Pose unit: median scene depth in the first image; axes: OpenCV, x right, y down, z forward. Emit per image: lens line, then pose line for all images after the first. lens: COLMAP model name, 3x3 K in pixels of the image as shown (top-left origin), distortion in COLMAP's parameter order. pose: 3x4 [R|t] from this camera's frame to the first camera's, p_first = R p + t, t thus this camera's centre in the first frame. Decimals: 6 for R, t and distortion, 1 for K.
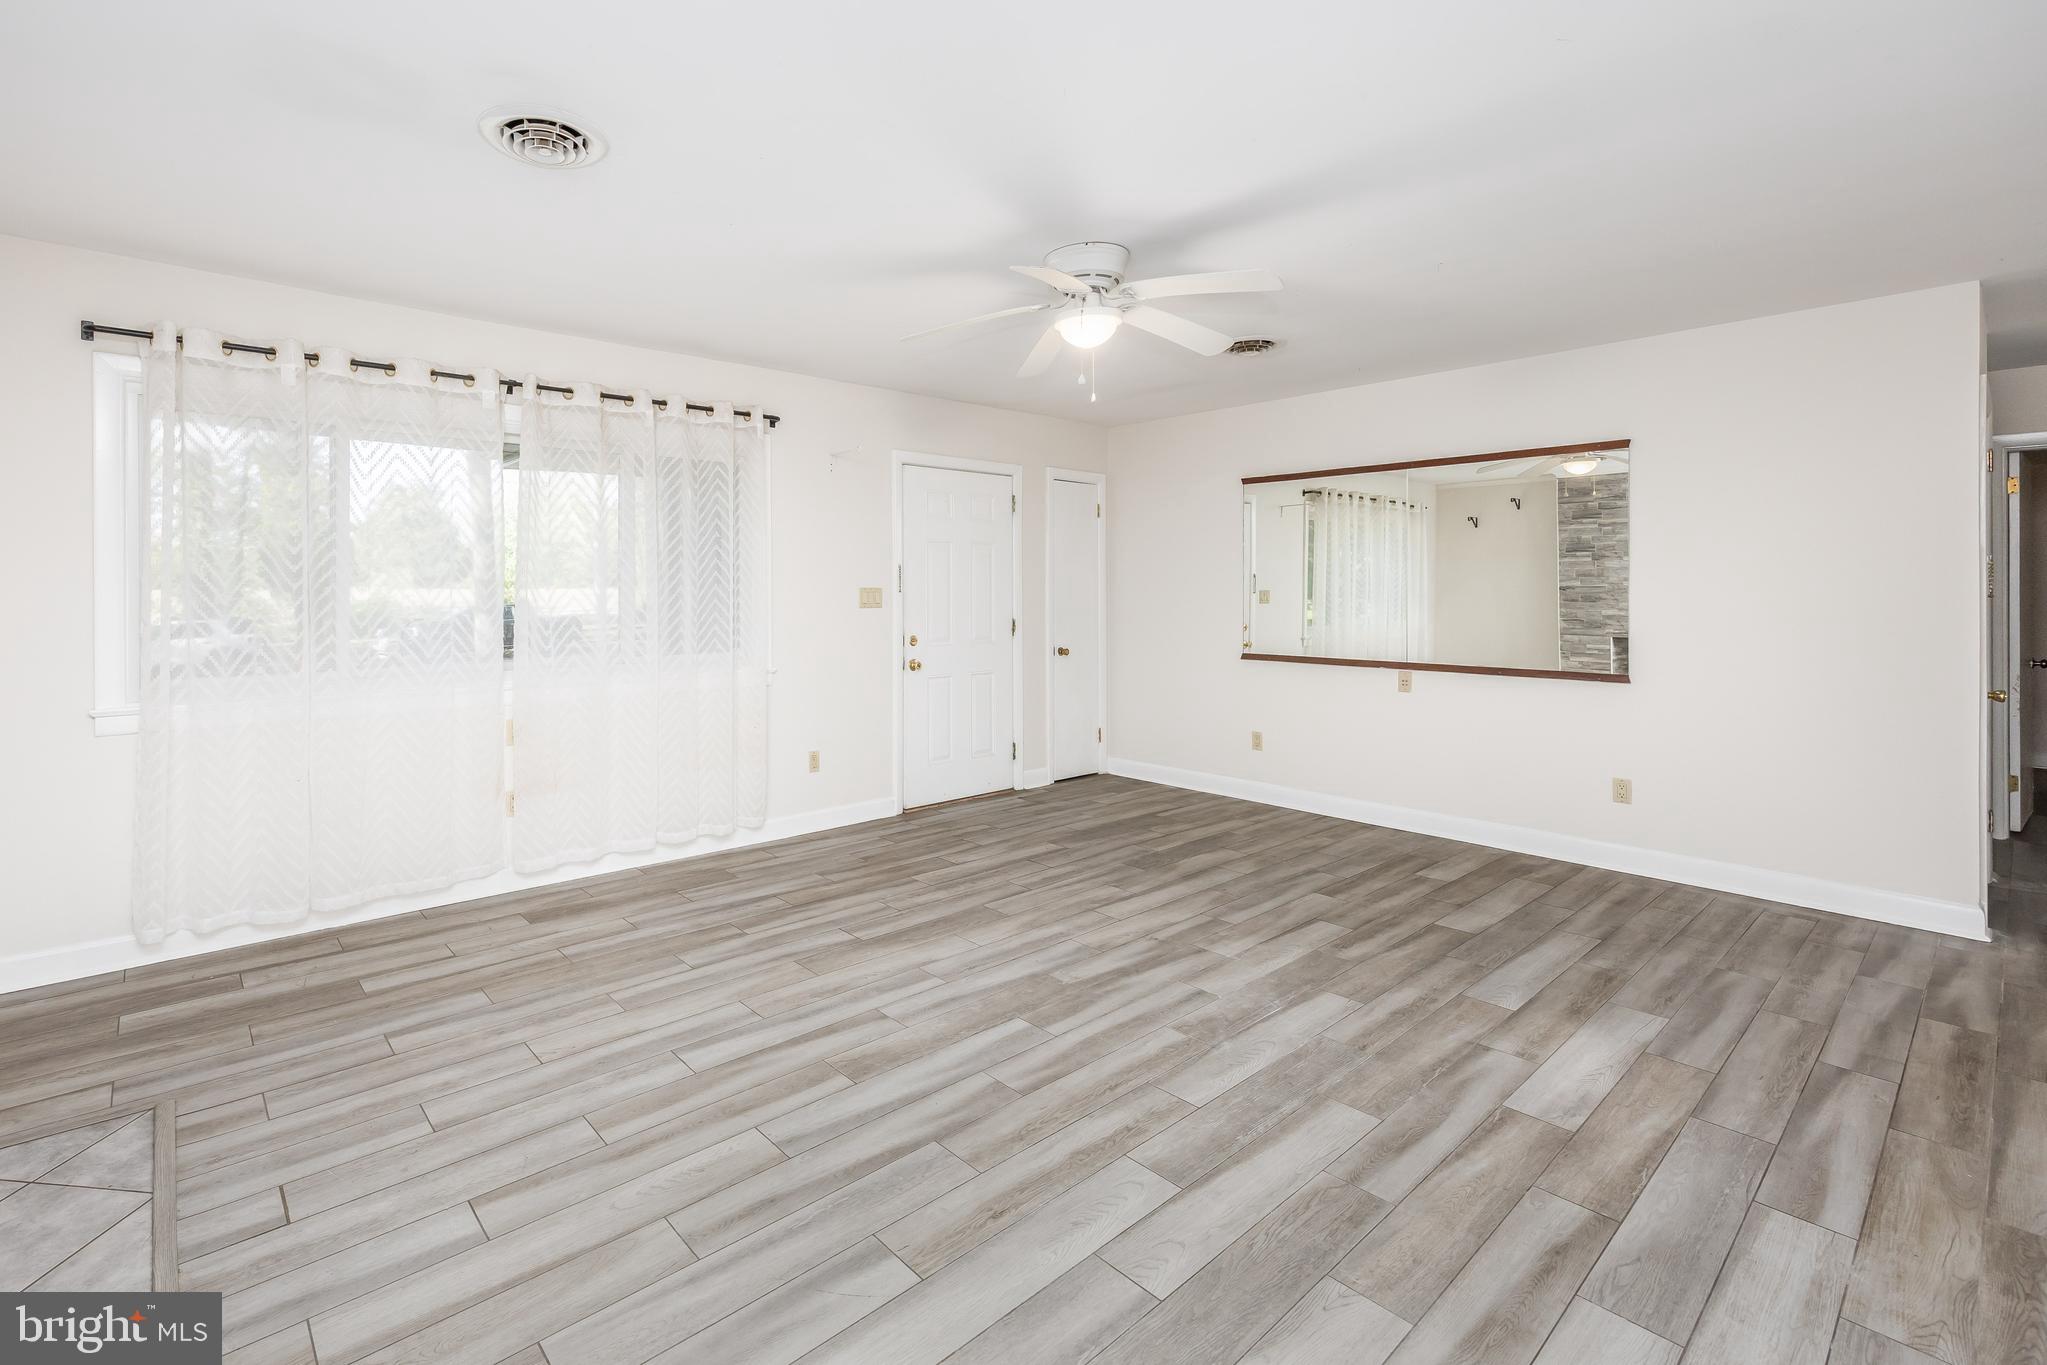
lens RADIAL K [[915.8, 0, 894.7], [0, 915.8, 596.4], [0, 0, 1]] dist [-0.001778, -0.000231]
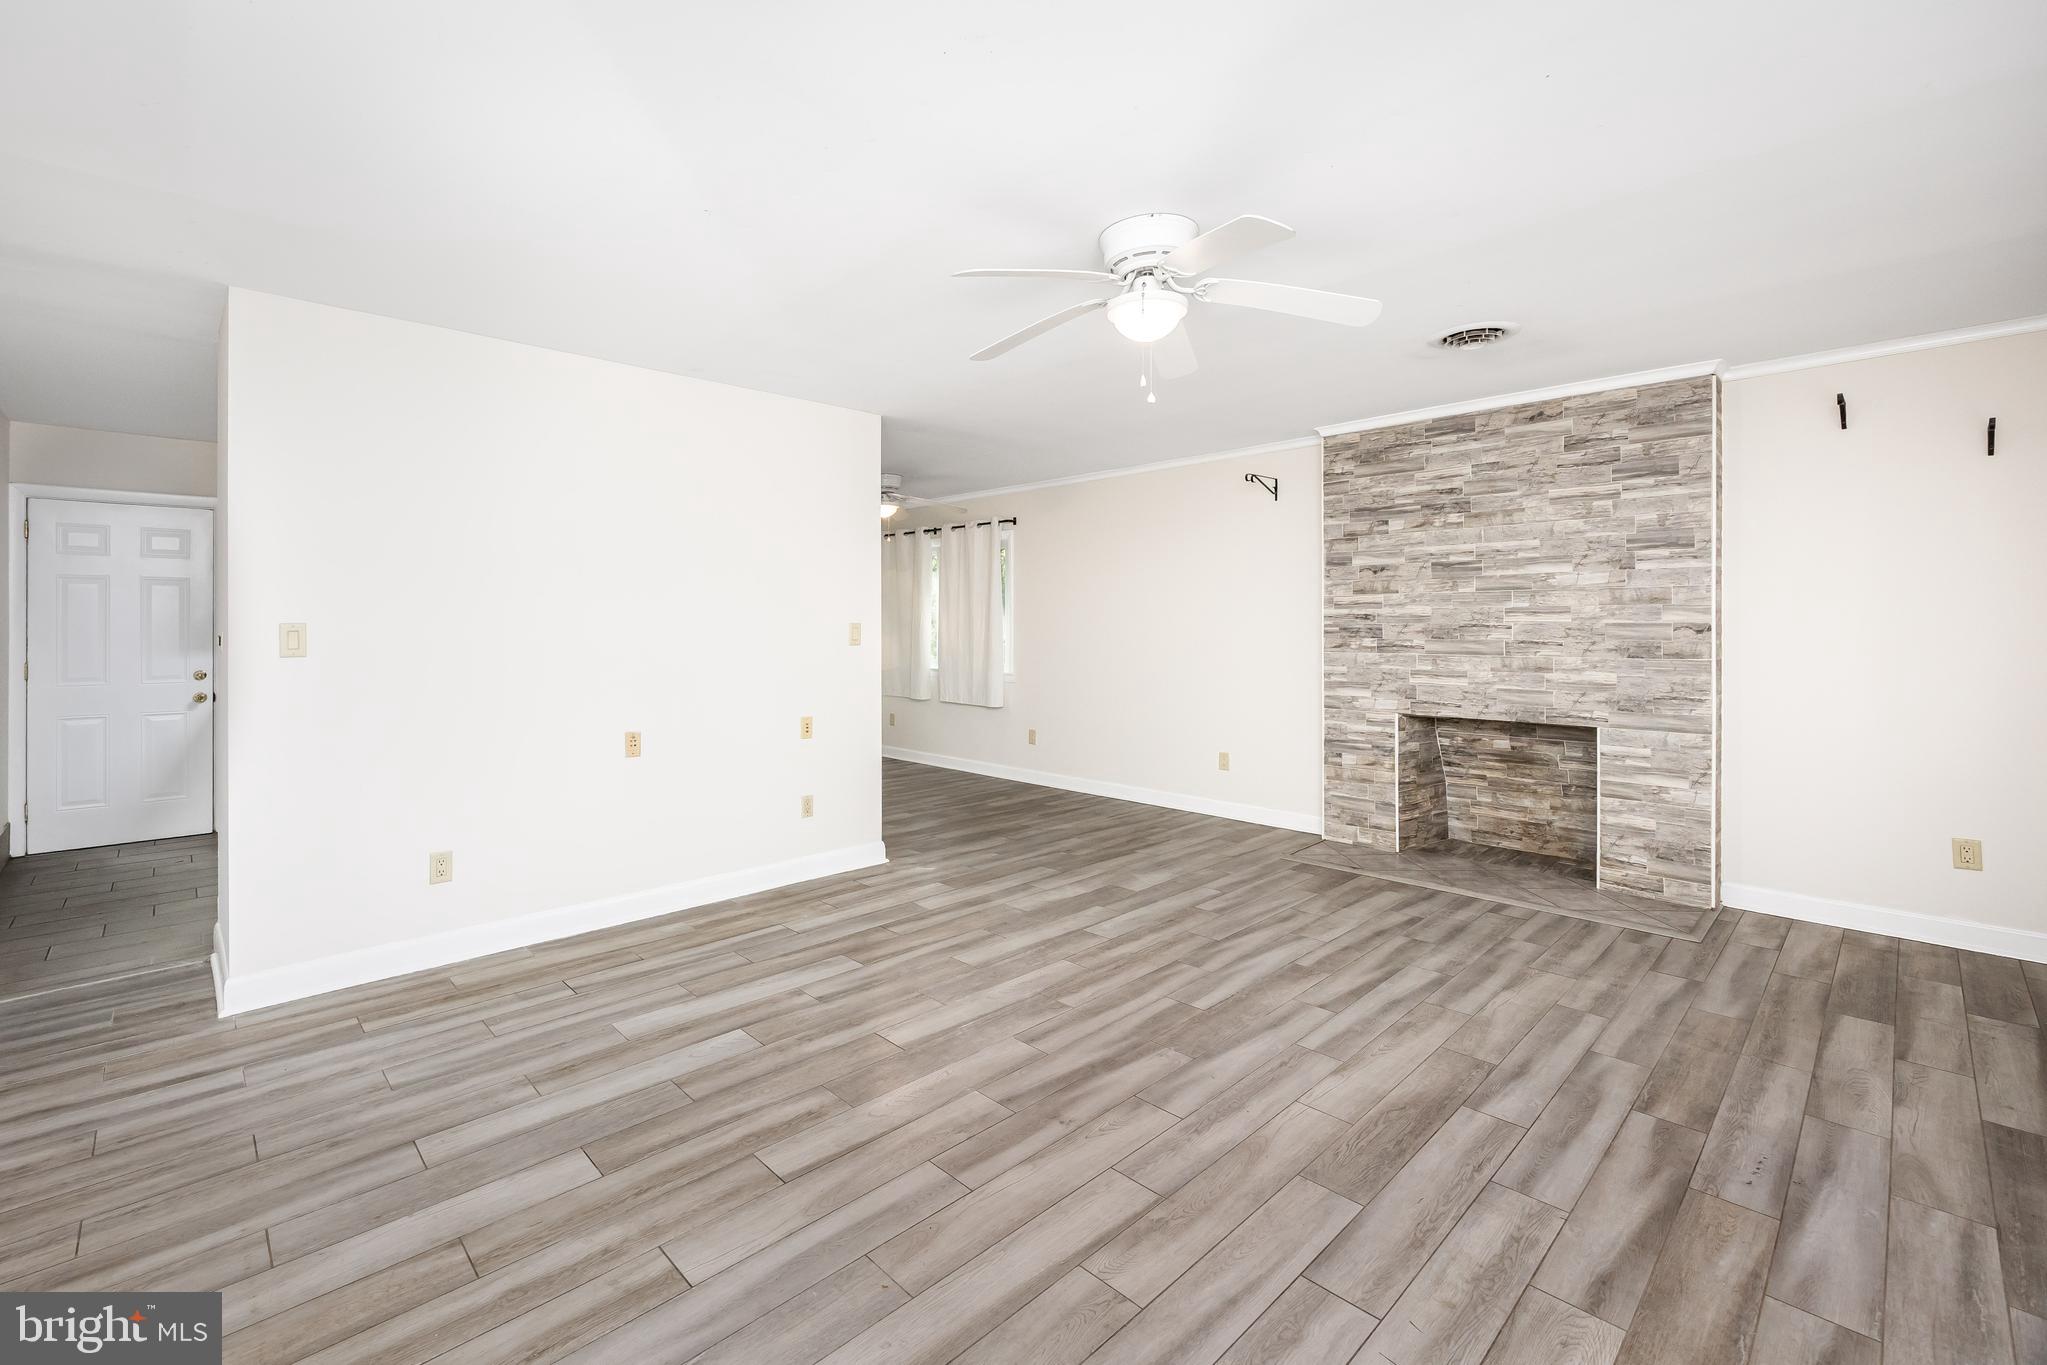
lens RADIAL K [[869.0, 0, 939.5], [0, 869.0, 625.6], [0, 0, 1]] dist [-0.001613, 0.000167]
pose [[-0.999123, 0.005152, -0.041555, 0.533133], [0.004954, 0.999976, 0.004854, -0.014078], [0.041579, 0.004644, -0.999124, 2.186211]]
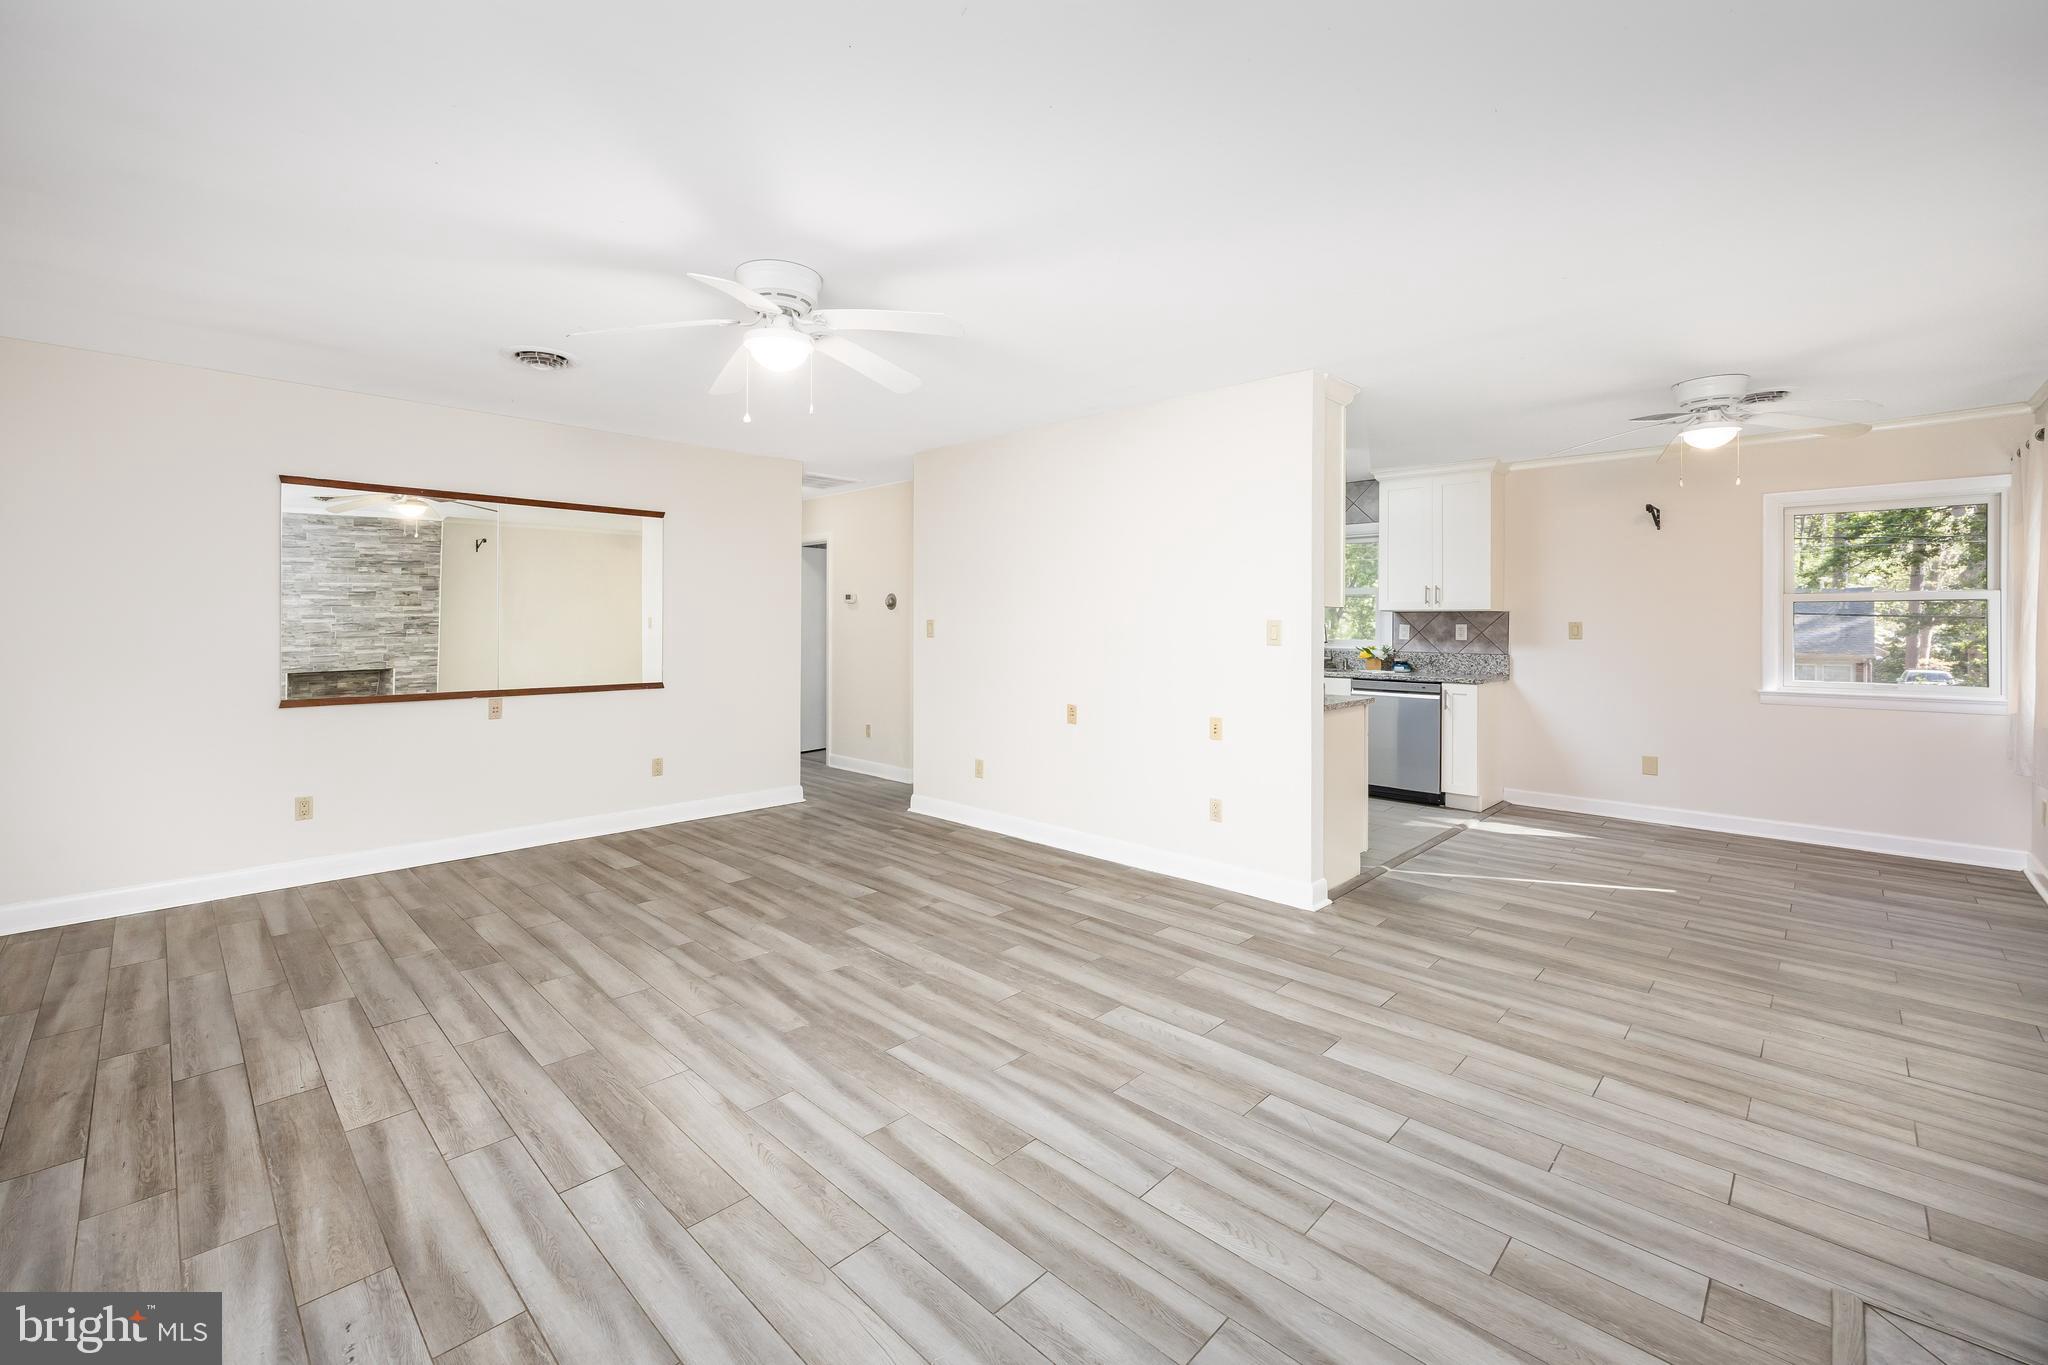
lens RADIAL K [[844.7, 0, 966.1], [0, 844.7, 622.7], [0, 0, 1]] dist [-0.002236, -0.000105]
pose [[-0.085832, 0.001526, 0.996308, -0.846873], [0.001935, 0.999997, -0.001365, -0.005211], [-0.996308, 0.001811, -0.085834, 1.062486]]
